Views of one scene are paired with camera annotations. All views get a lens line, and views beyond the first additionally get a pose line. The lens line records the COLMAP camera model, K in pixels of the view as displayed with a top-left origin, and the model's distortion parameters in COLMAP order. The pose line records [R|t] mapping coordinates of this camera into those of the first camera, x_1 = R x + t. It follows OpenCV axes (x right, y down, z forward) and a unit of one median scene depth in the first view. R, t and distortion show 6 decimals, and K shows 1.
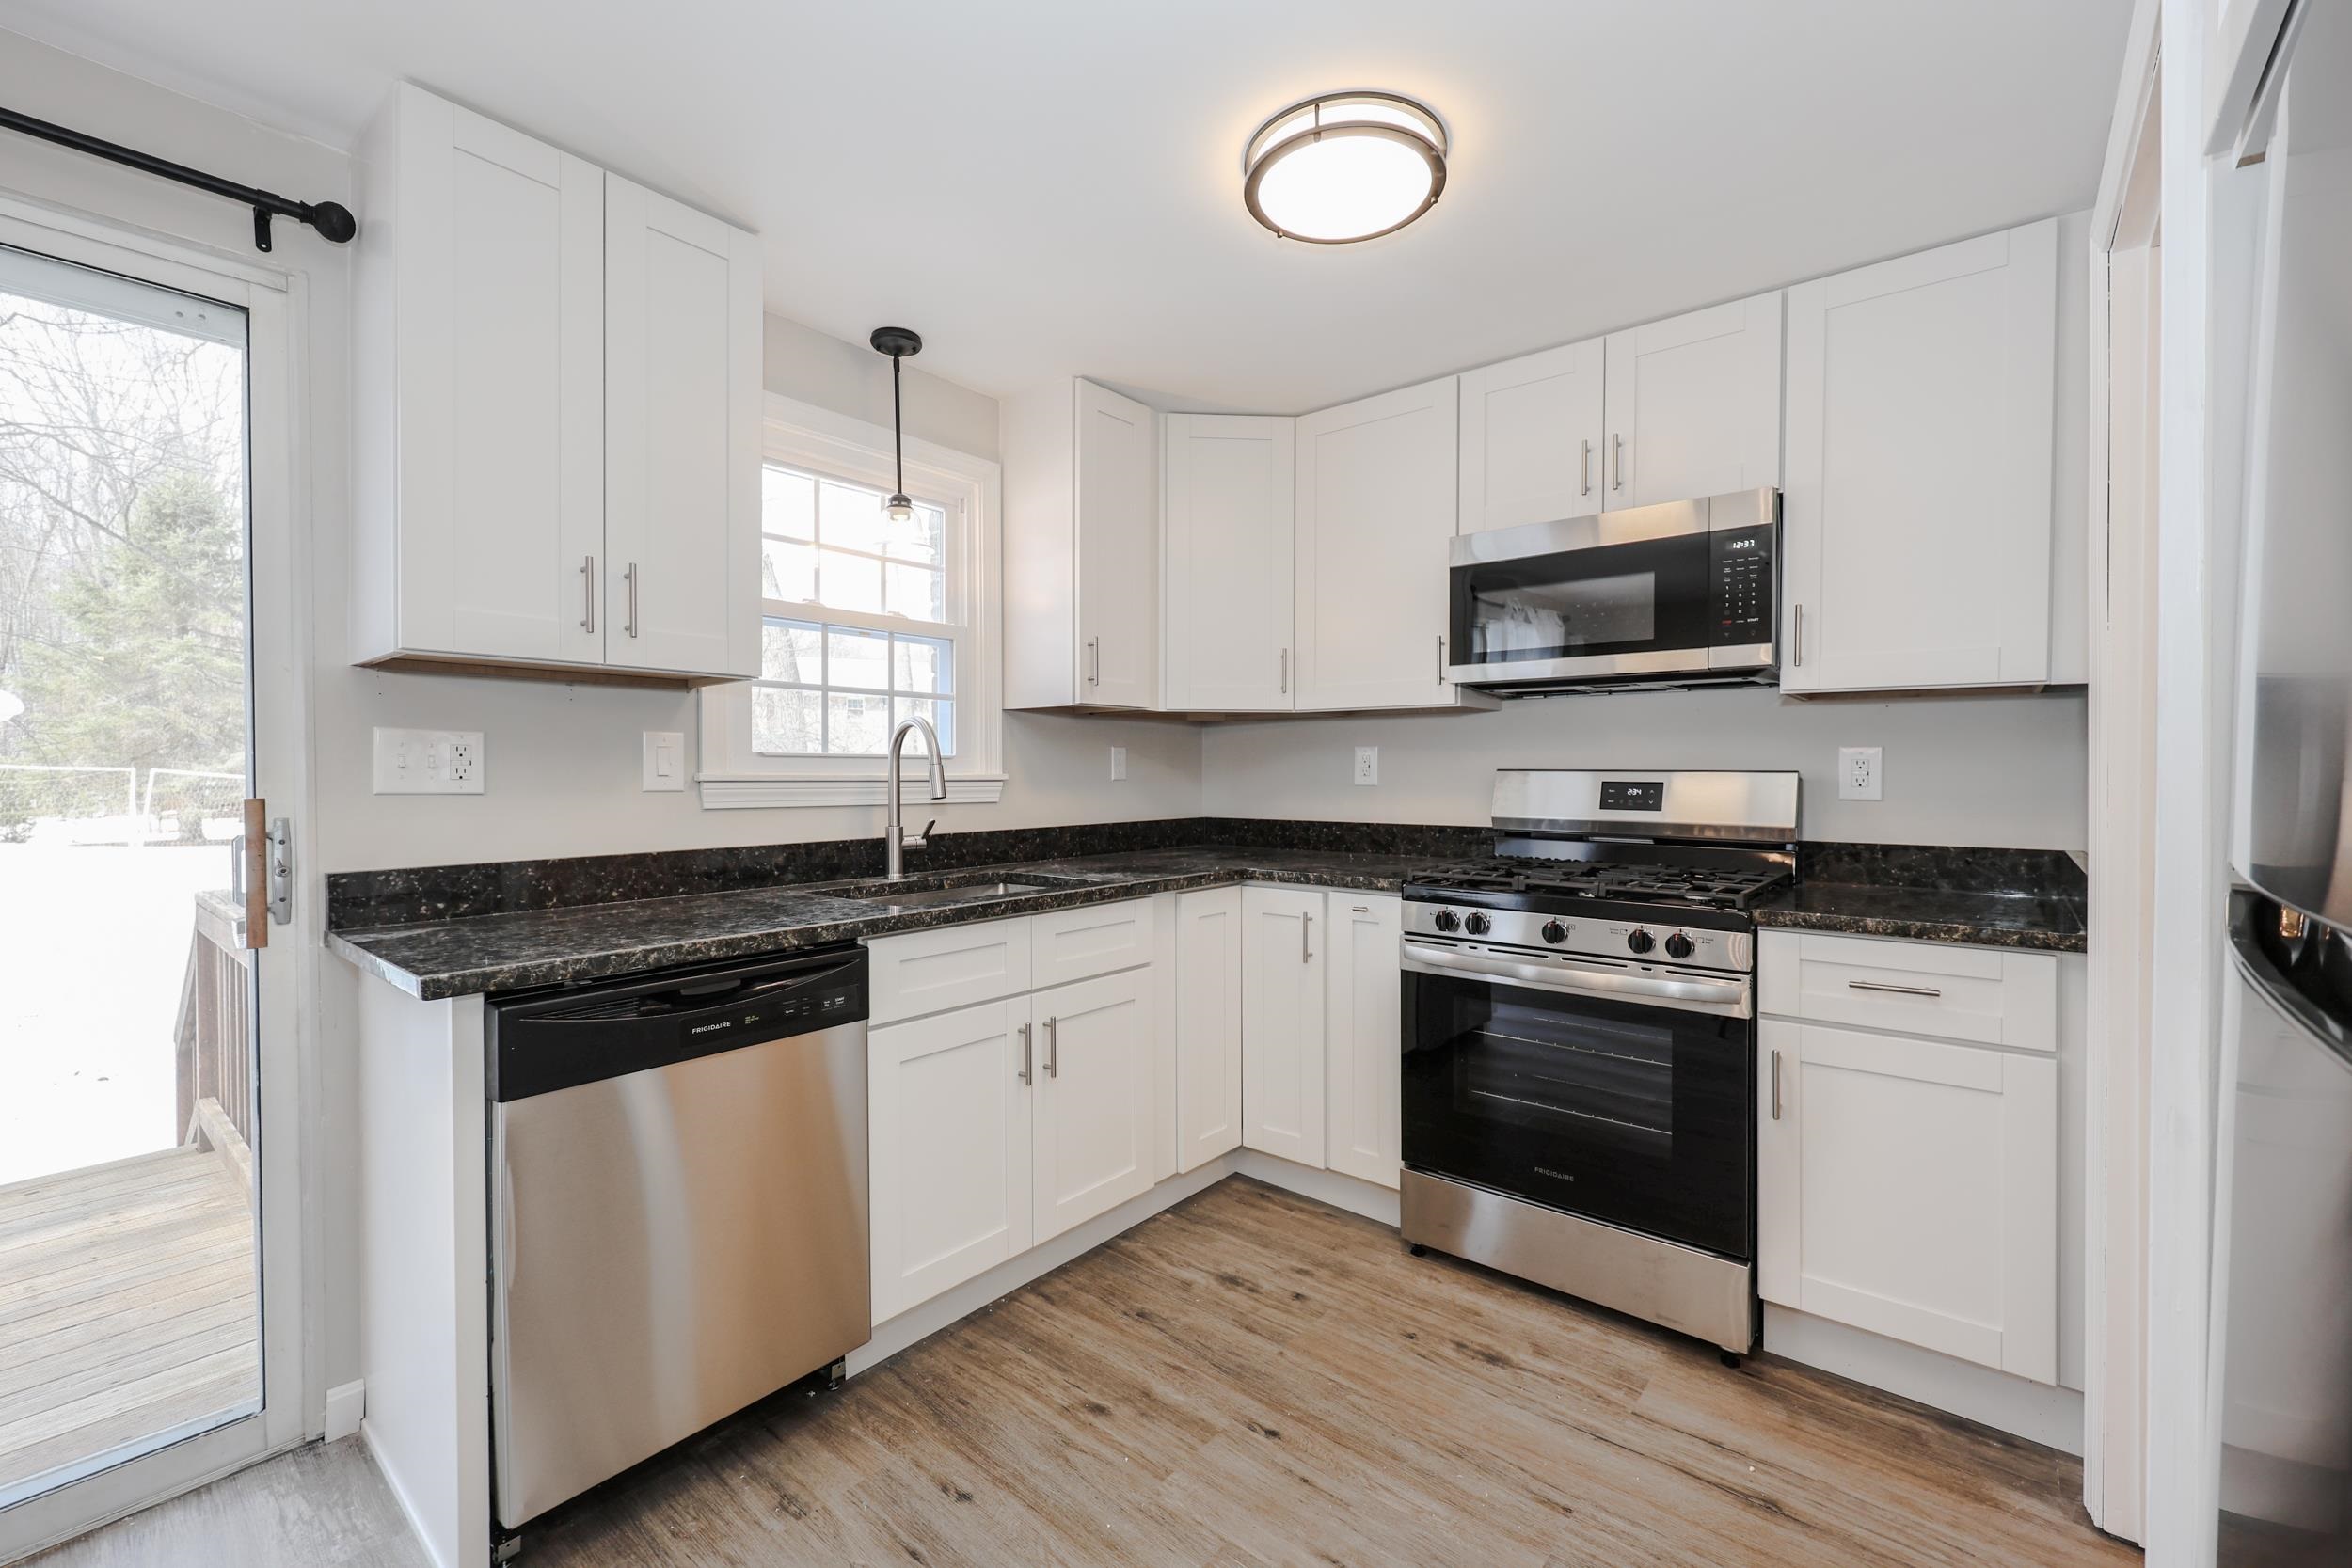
lens RADIAL K [[949.3, 0, 1162.5], [0, 949.3, 783.1], [0, 0, 1]] dist [0.004373, -0.000914]
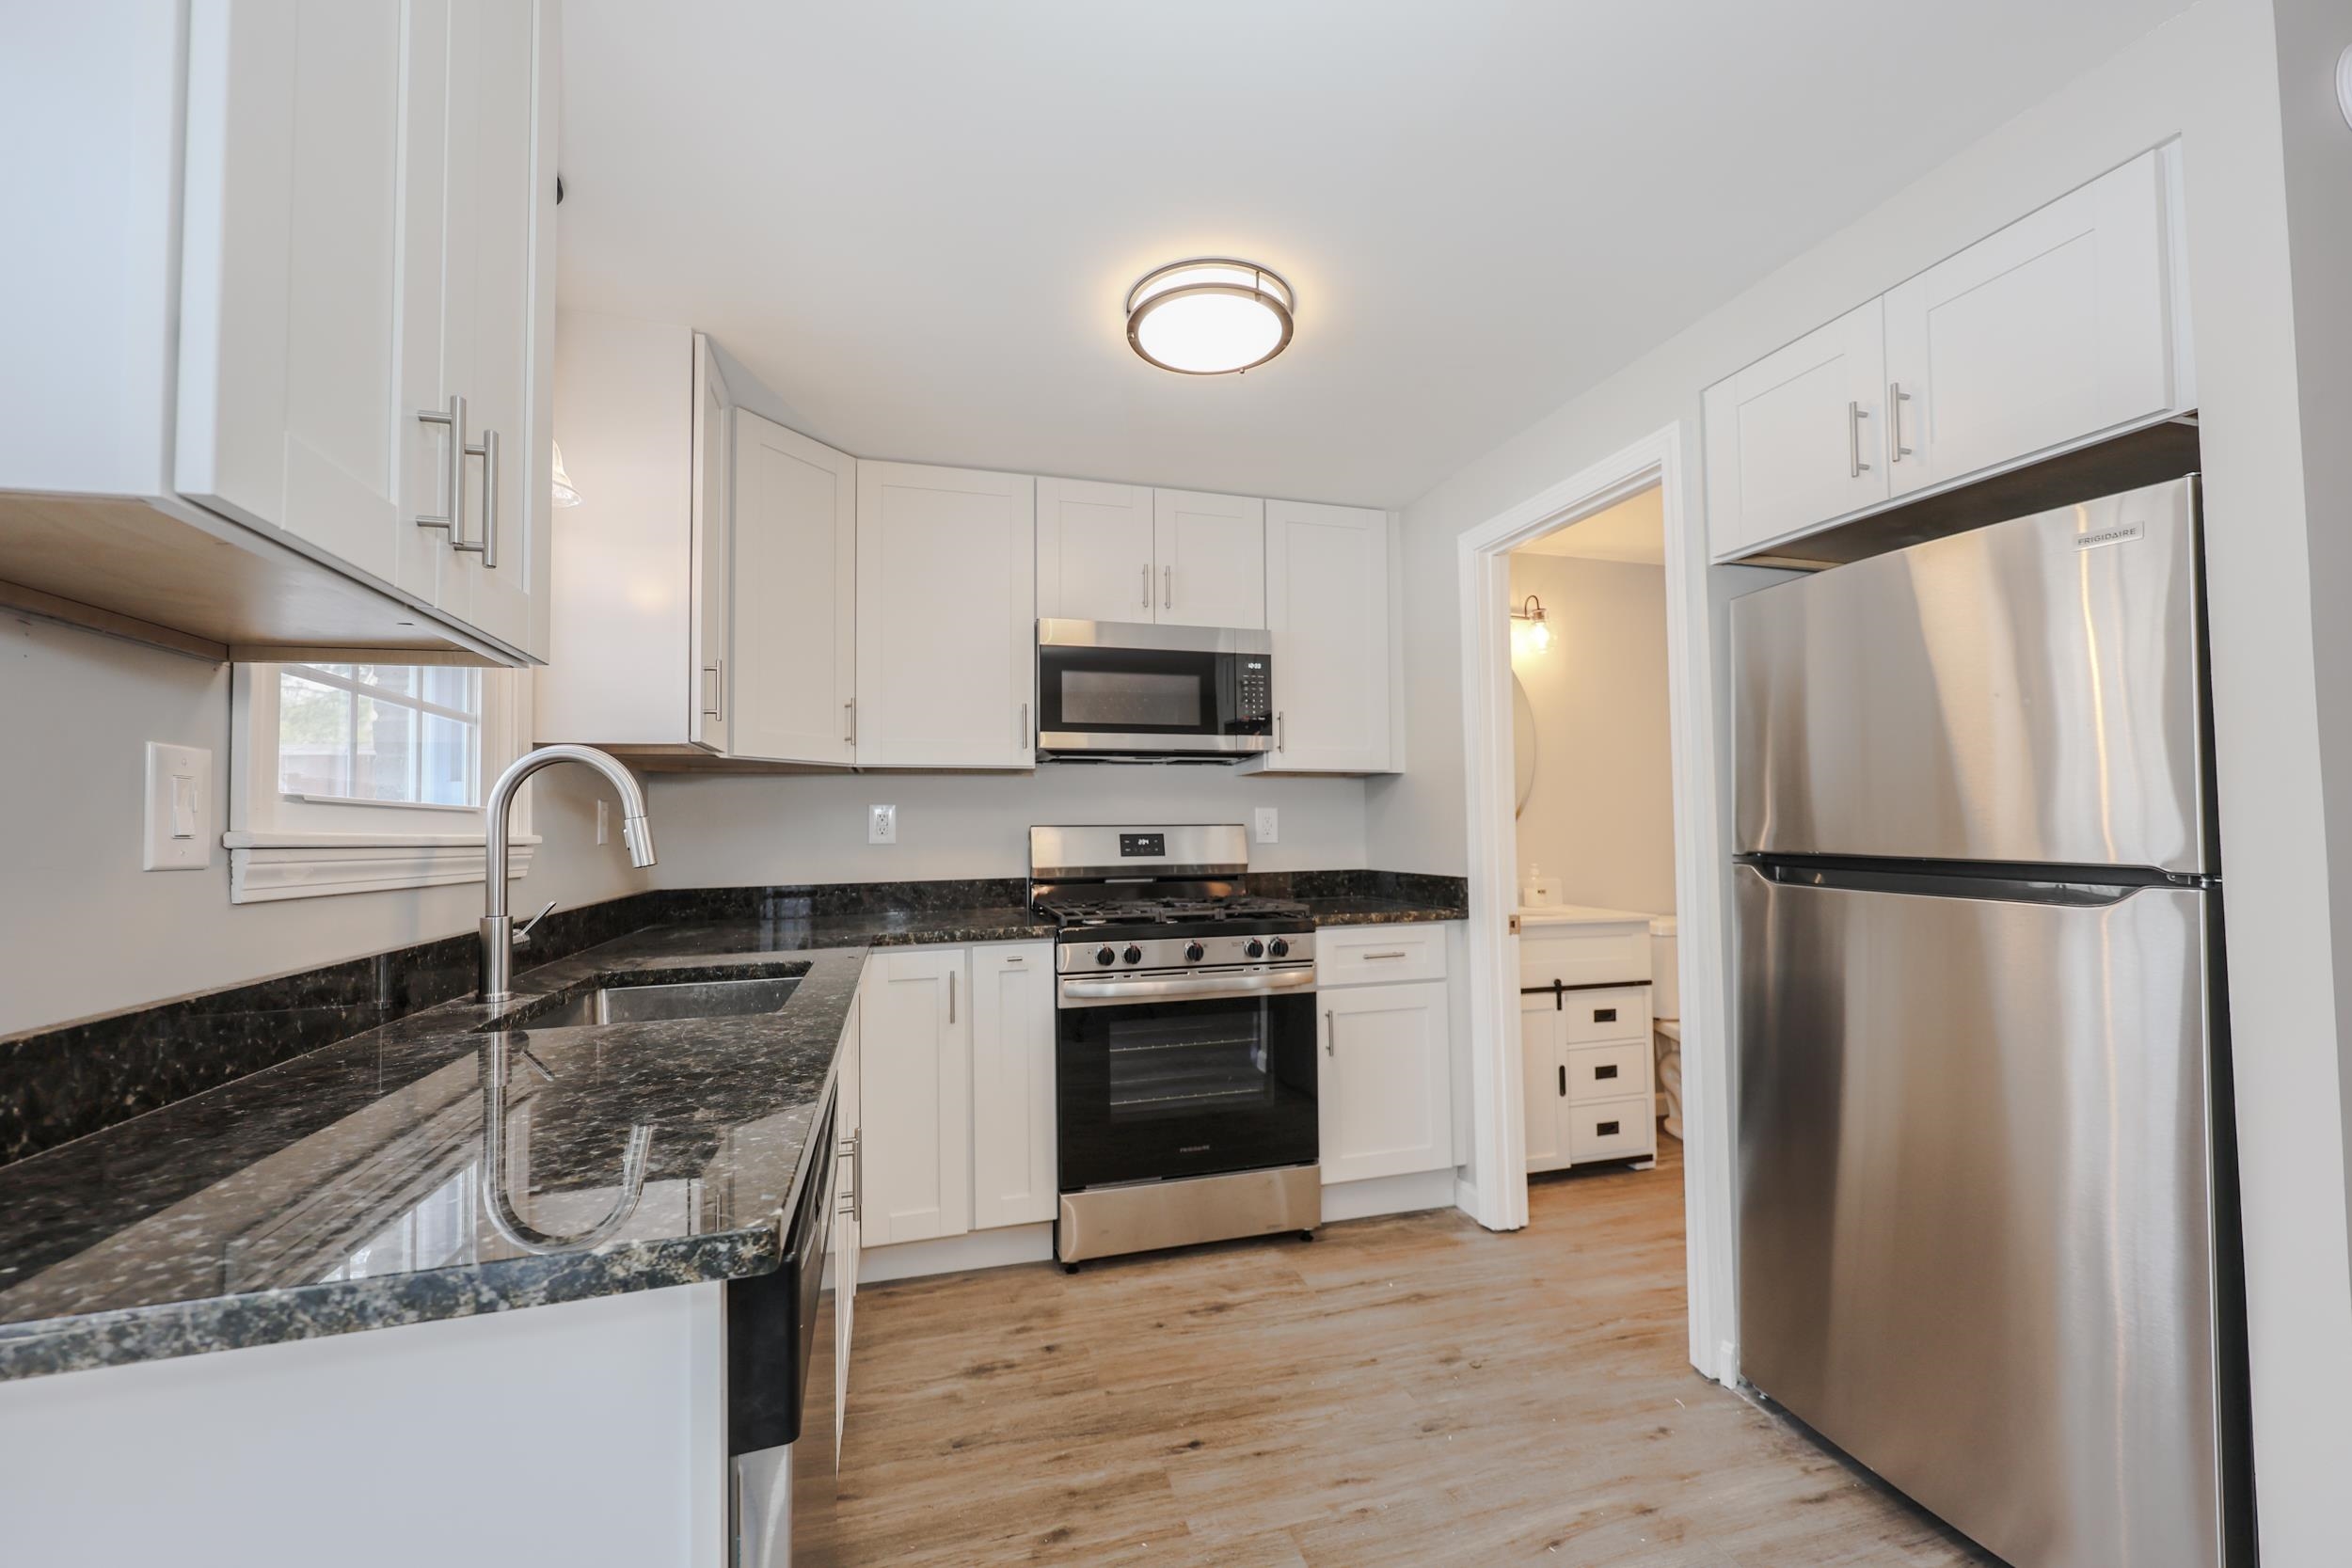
lens RADIAL K [[949.3, 0, 1124.0], [0, 949.3, 796.0], [0, 0, 1]] dist [0.004373, -0.000914]
pose [[0.573041, 0.022655, 0.819213, -0.674039], [0.024365, 0.998705, -0.044663, 0.004825], [-0.819164, 0.045554, 0.571747, 0.350166]]
